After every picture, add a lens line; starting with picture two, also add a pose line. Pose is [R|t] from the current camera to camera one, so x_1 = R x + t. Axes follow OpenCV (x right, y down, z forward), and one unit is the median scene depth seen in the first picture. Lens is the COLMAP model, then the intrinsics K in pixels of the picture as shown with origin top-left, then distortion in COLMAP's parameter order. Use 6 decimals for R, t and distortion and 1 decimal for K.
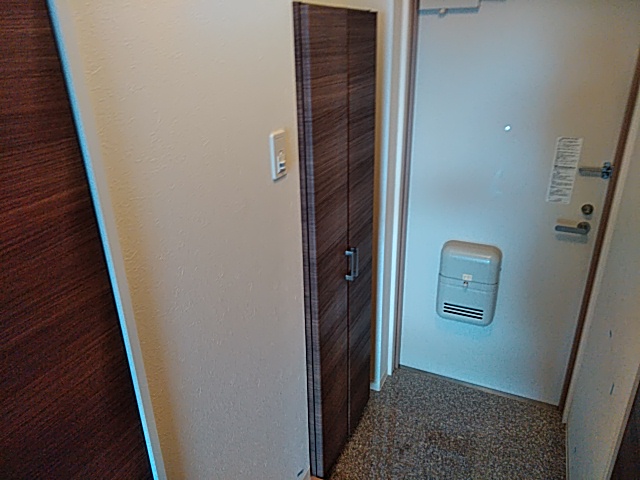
lens RADIAL K [[479.6, 0, 313.9], [0, 479.6, 245.4], [0, 0, 1]] dist [0.010561, -0.004279]
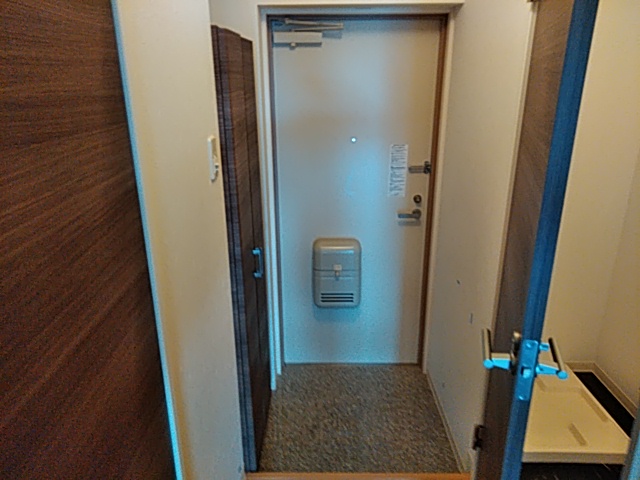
lens RADIAL K [[479.6, 0, 323.9], [0, 479.6, 244.8], [0, 0, 1]] dist [0.010561, -0.004279]
pose [[0.900930, -0.126963, 0.414976, -0.218485], [0.159045, 0.986311, -0.043529, 0.065492], [-0.403769, 0.105217, 0.908791, -0.061598]]
